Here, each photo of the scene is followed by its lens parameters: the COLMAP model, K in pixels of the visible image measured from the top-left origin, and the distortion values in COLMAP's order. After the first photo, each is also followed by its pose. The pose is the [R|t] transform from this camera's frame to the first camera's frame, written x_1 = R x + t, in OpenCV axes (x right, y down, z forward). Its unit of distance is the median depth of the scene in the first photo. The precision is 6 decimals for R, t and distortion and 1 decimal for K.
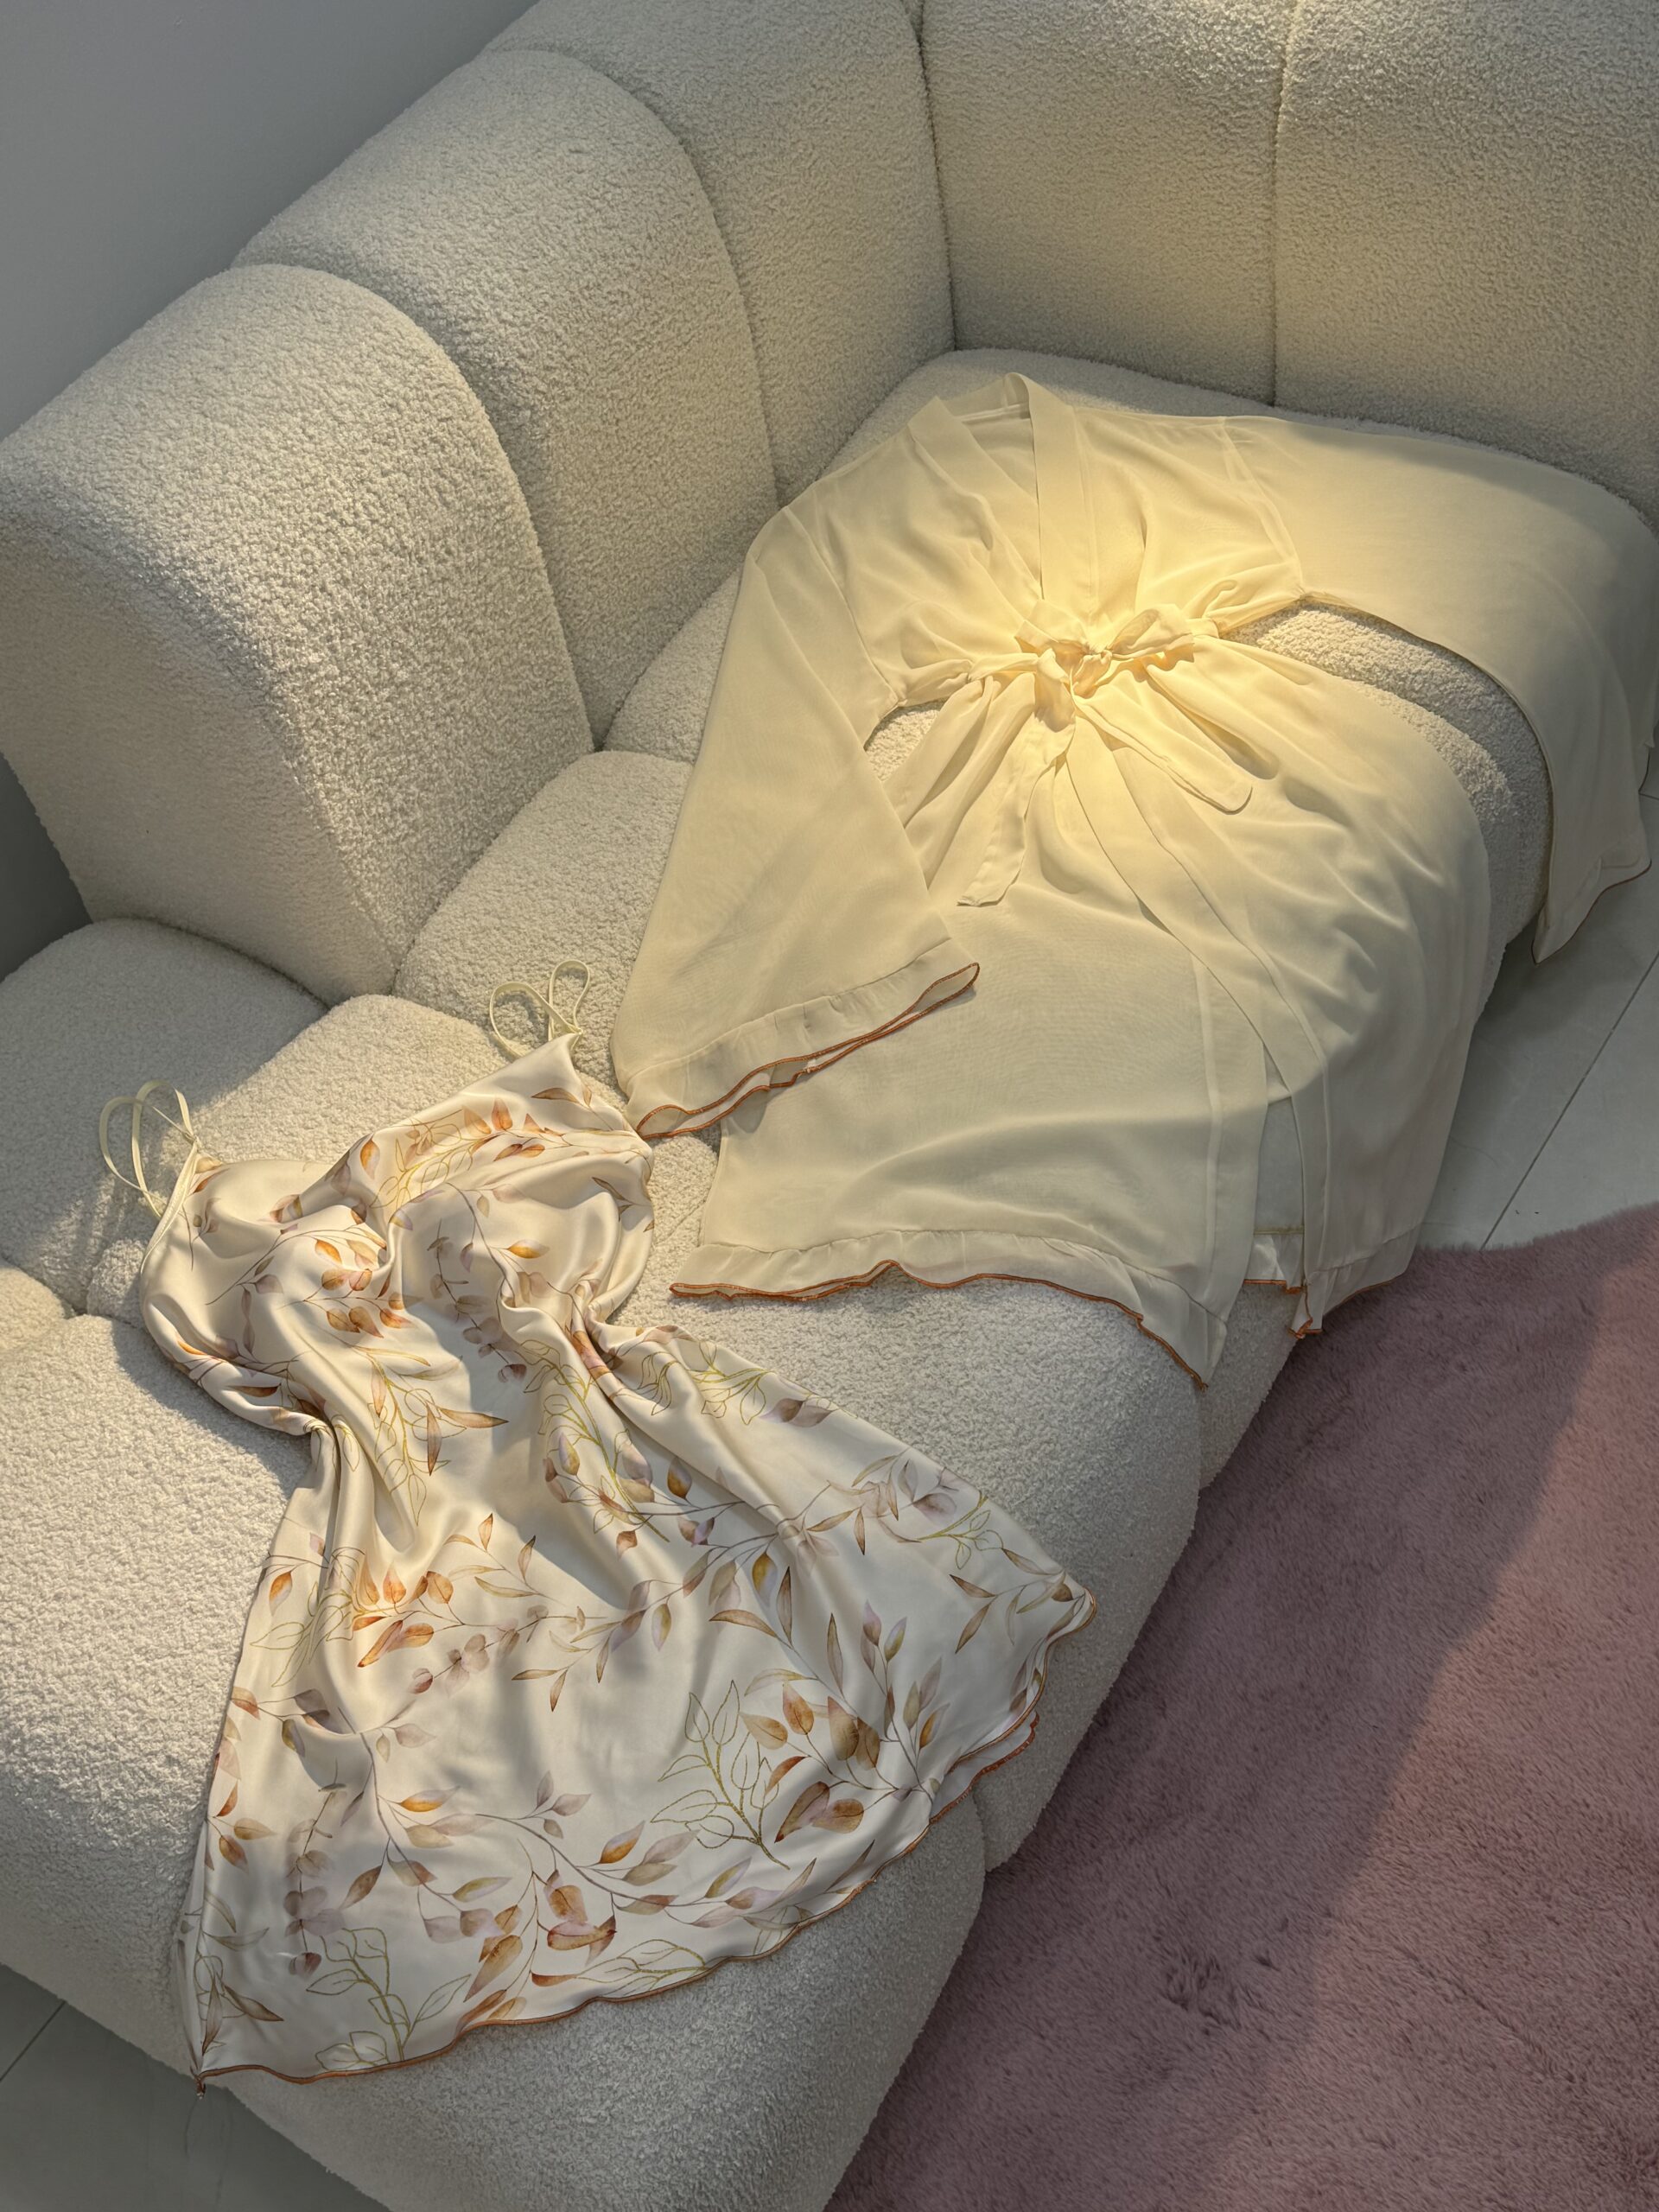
lens RADIAL K [[2431.4, 0, 836.7], [0, 2431.4, 1111.3], [0, 0, 1]] dist [0.092372, 0.000000]
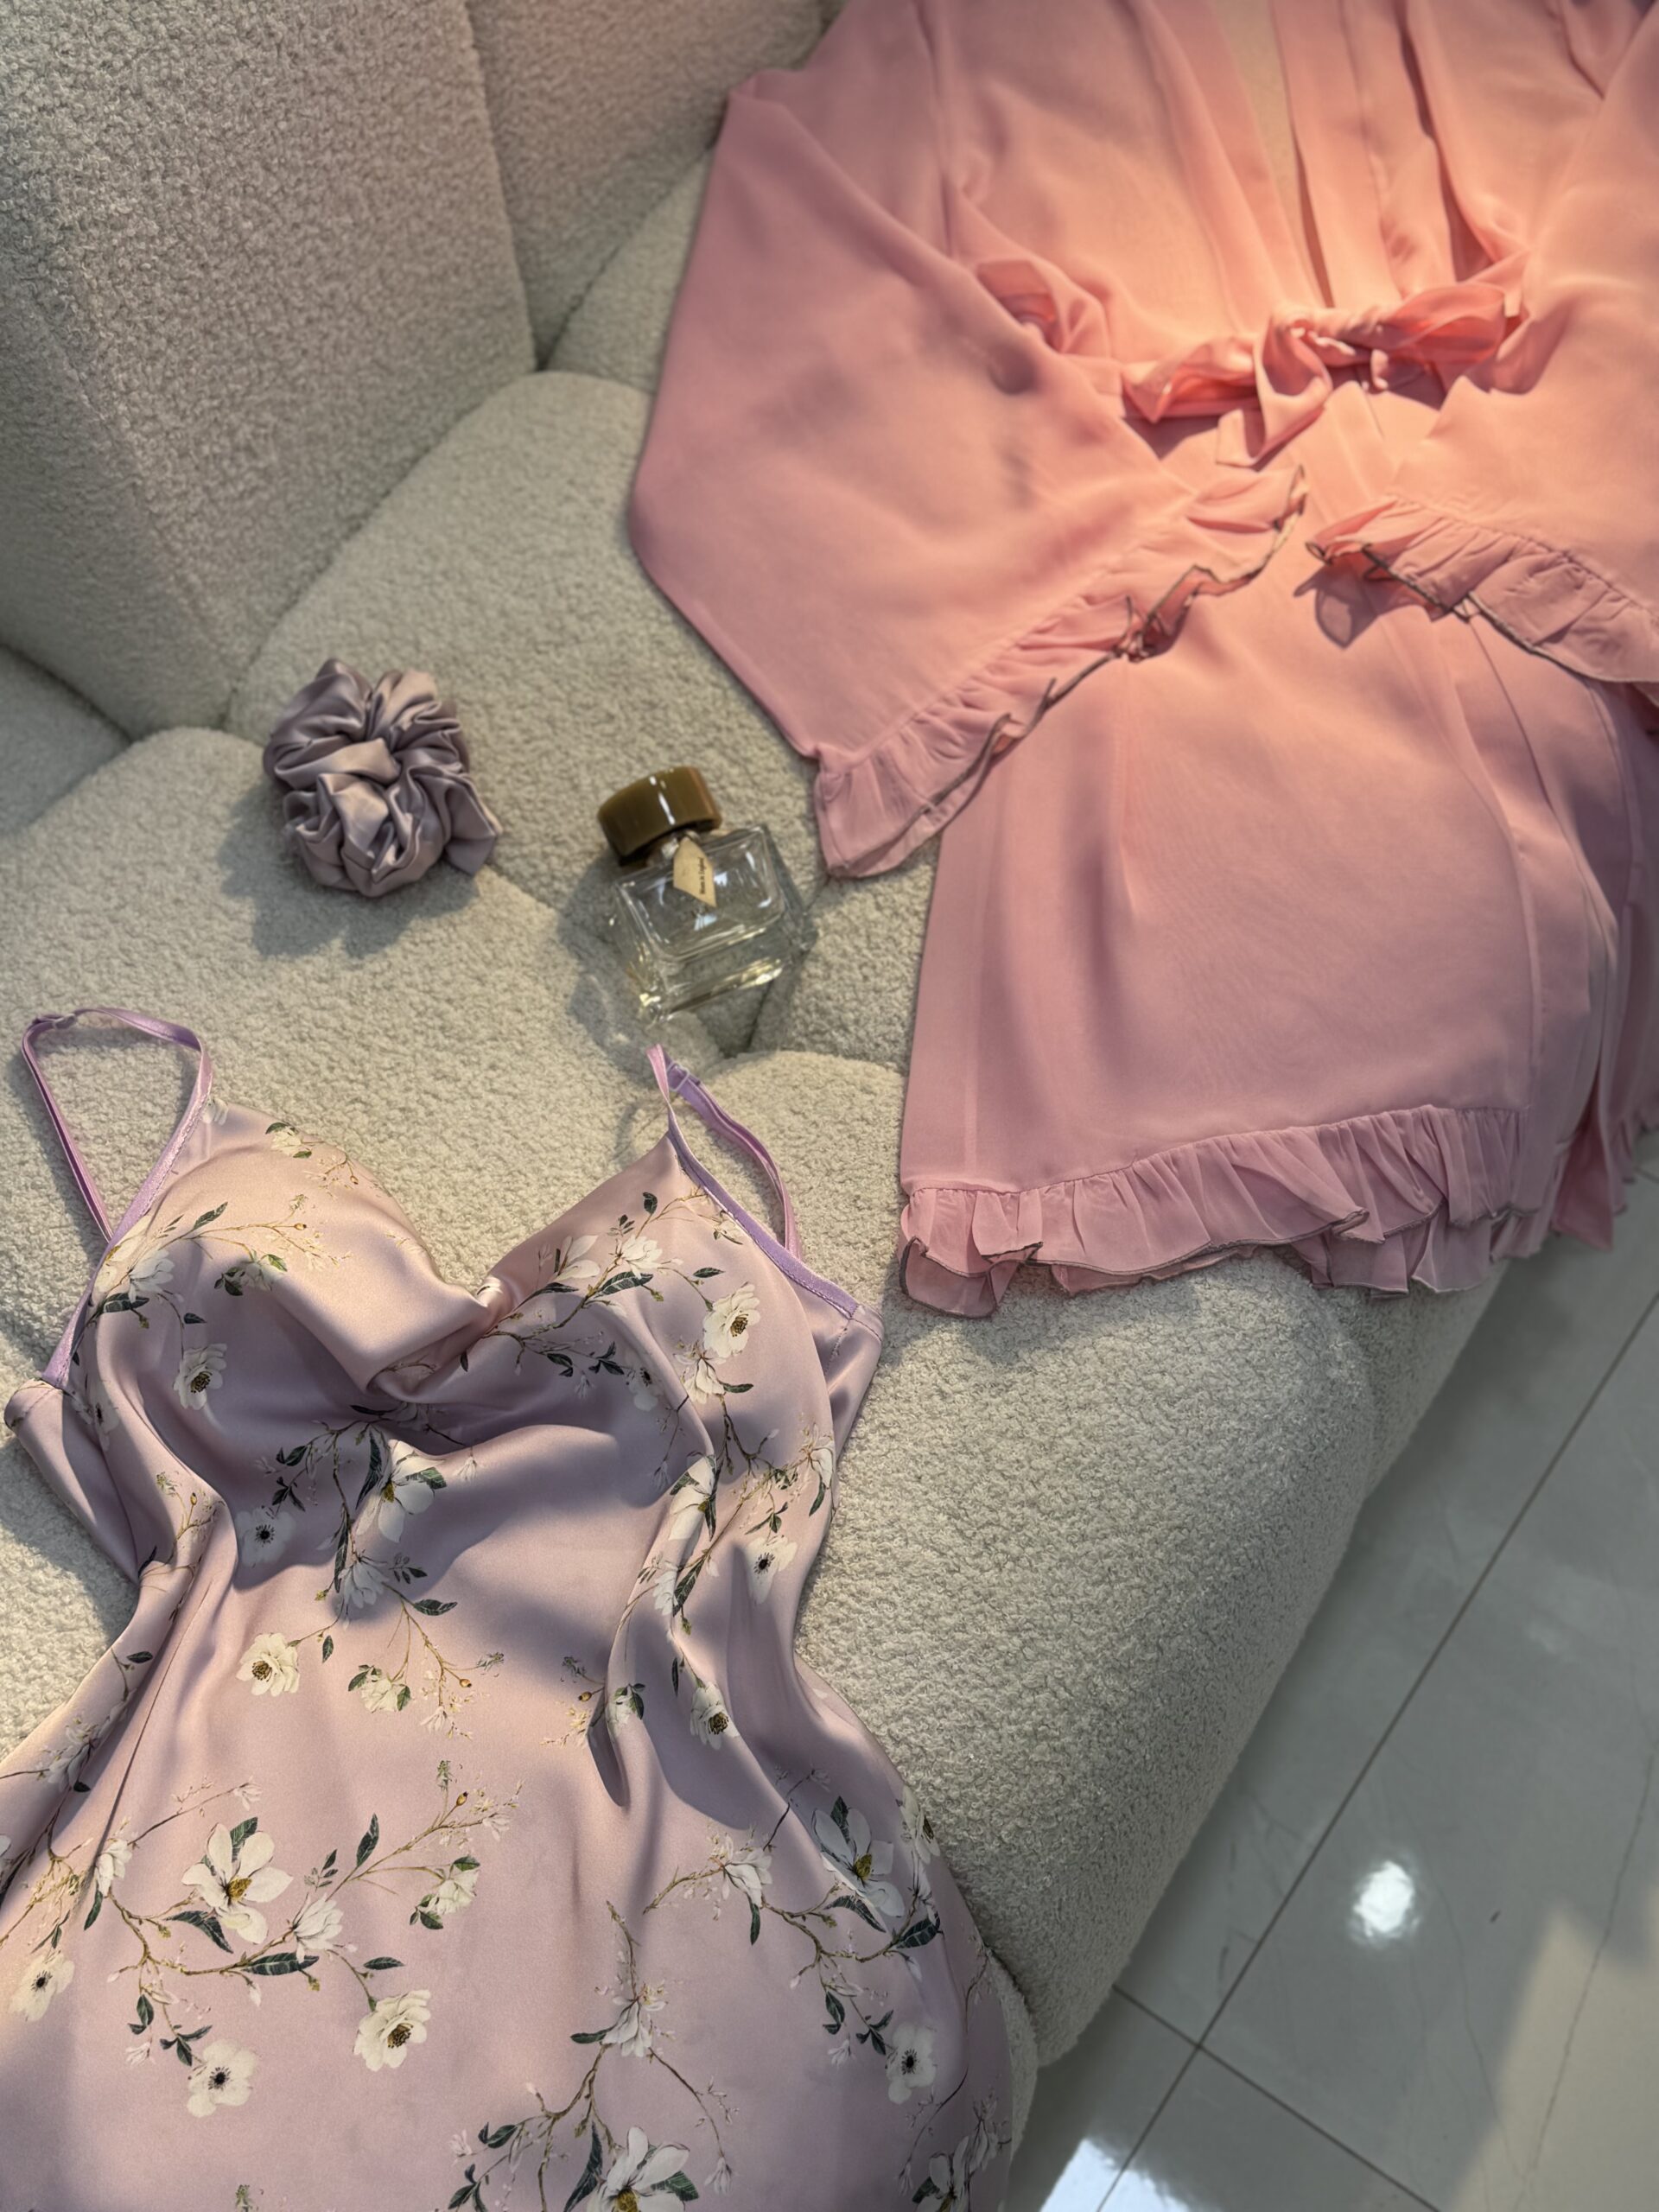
lens RADIAL K [[2650.7, 0, 847.0], [0, 2650.7, 1088.9], [0, 0, 1]] dist [0.035633, 0.000000]
pose [[0.996027, 0.065341, 0.060509, -0.050379], [-0.073346, 0.987256, 0.141234, -0.067810], [-0.050510, -0.145111, 0.988125, 0.262882]]
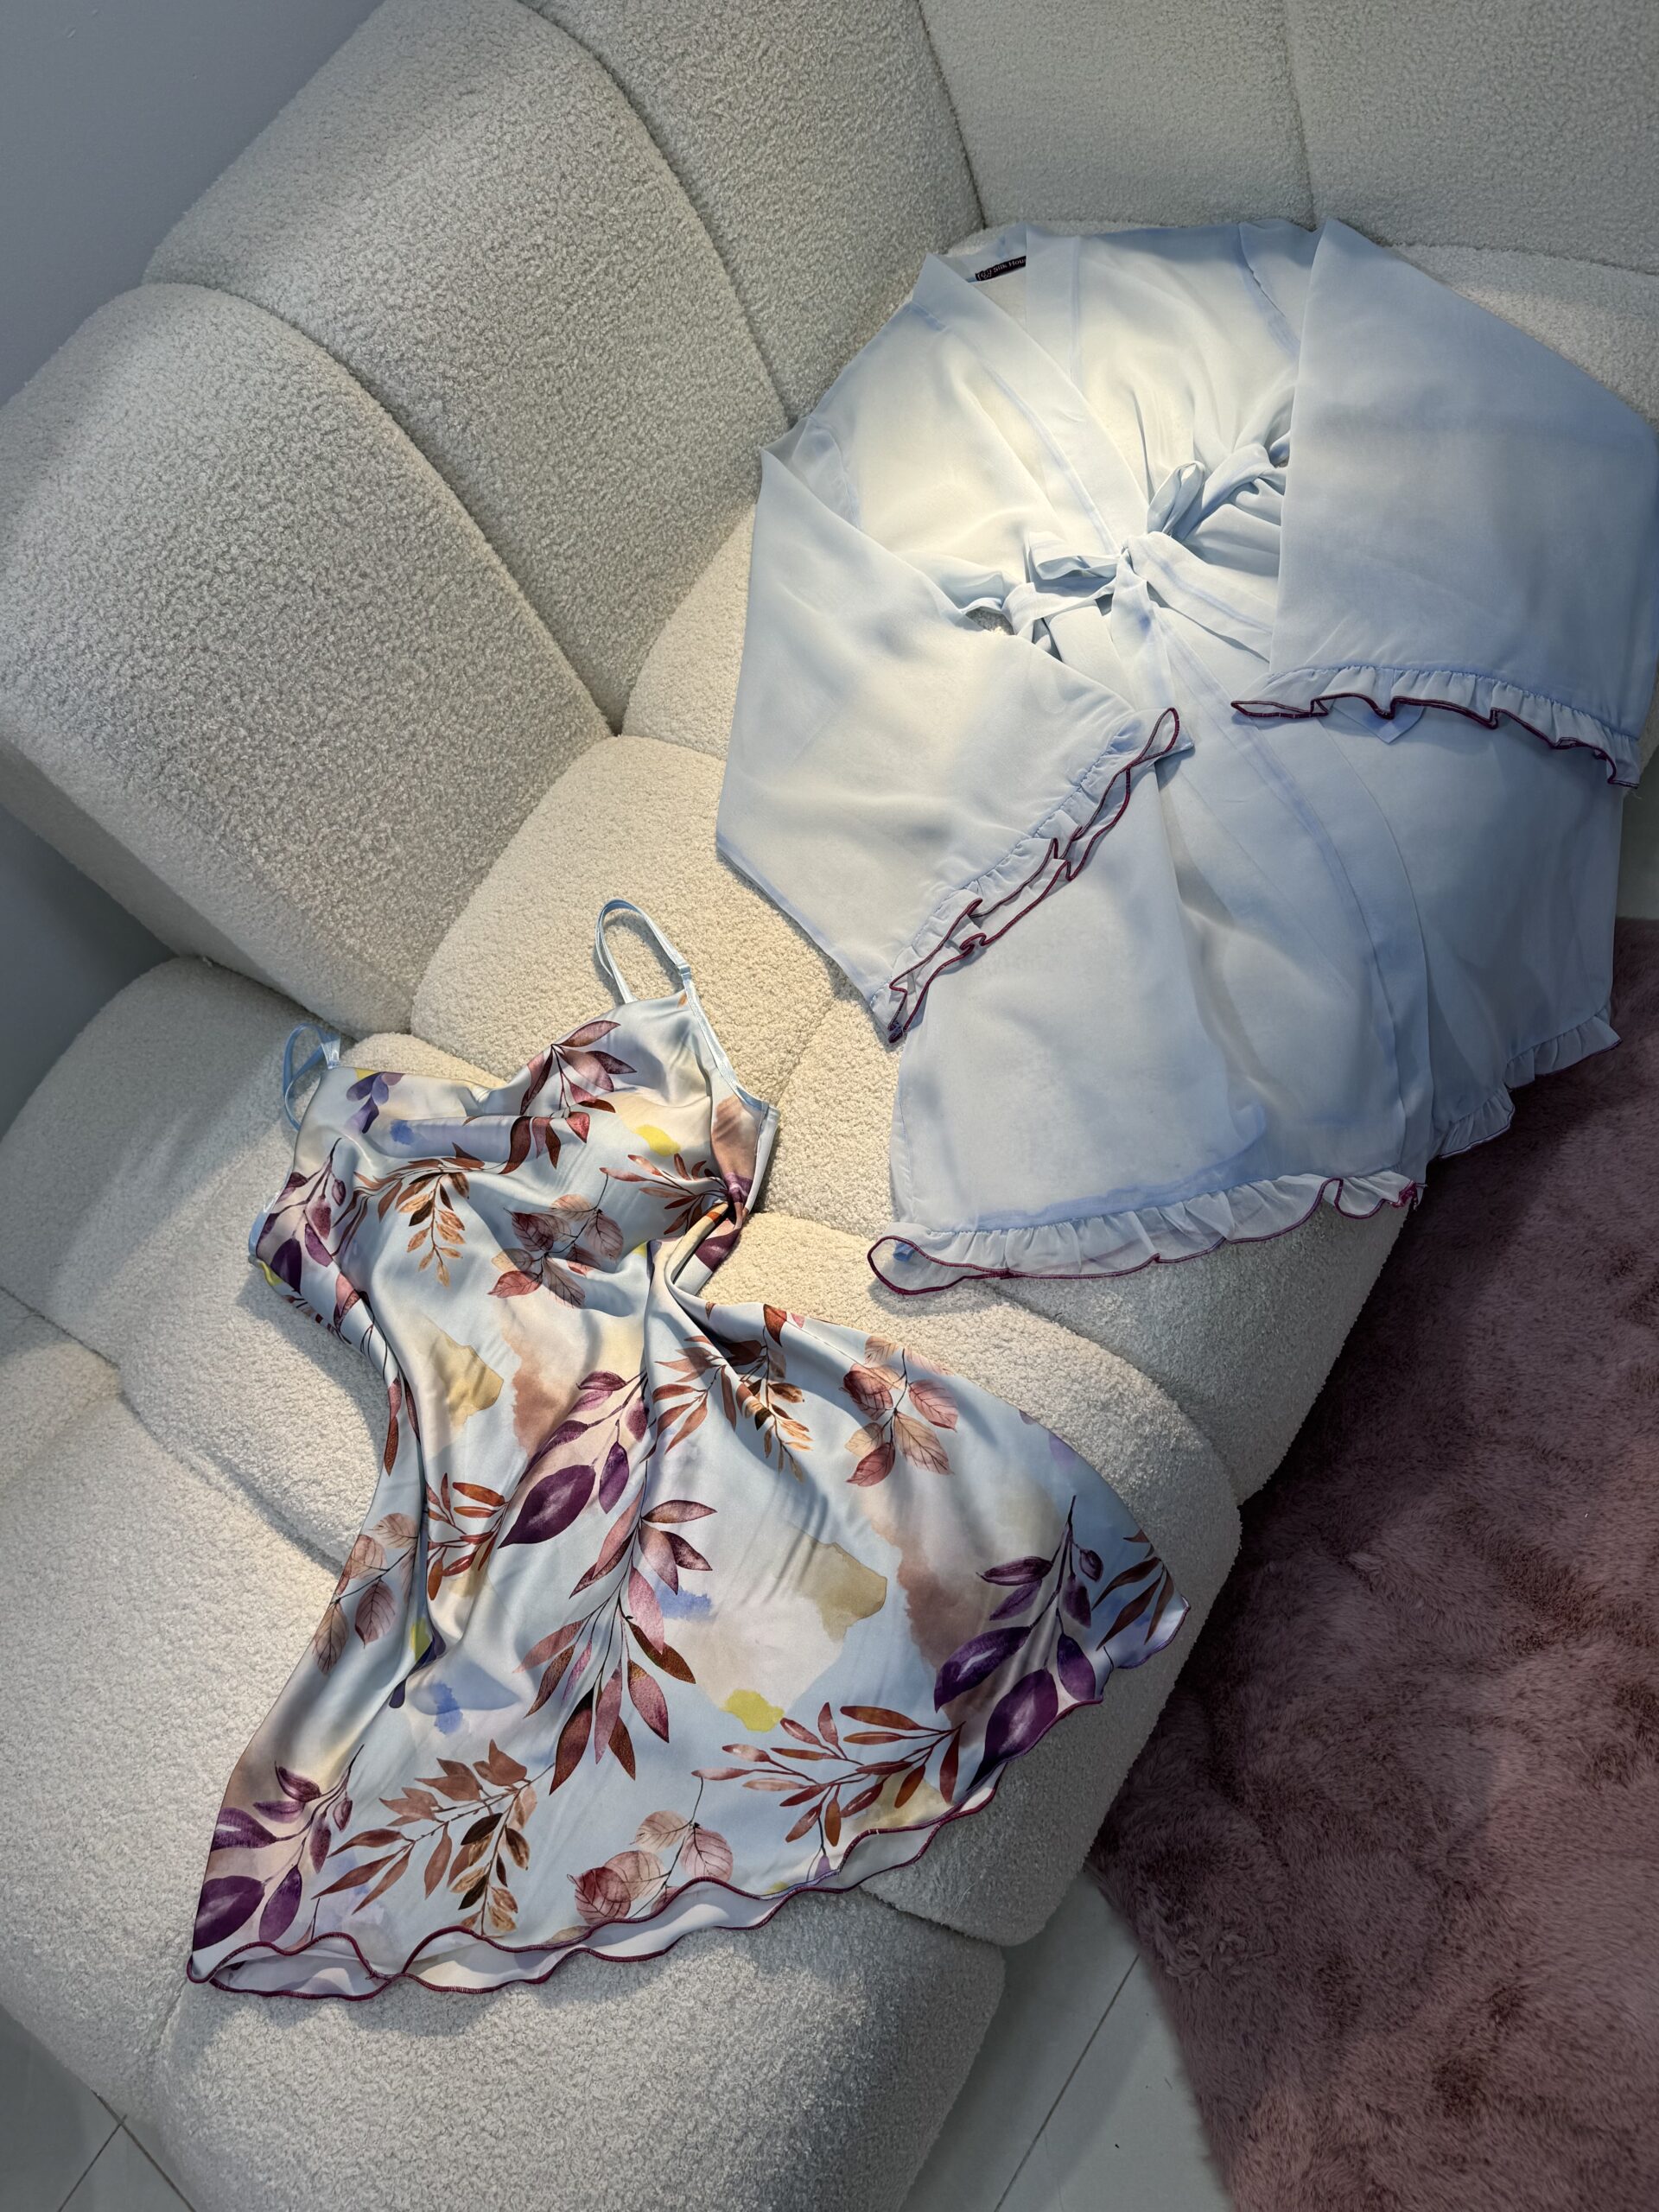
lens RADIAL K [[1700.6, 0, 845.9], [0, 1700.6, 1107.8], [0, 0, 1]] dist [0.041792, -0.061643]
pose [[0.976631, -0.067478, -0.204057, 0.142796], [0.103340, 0.979914, 0.170555, -0.121949], [0.188450, -0.187656, 0.963987, 0.366828]]
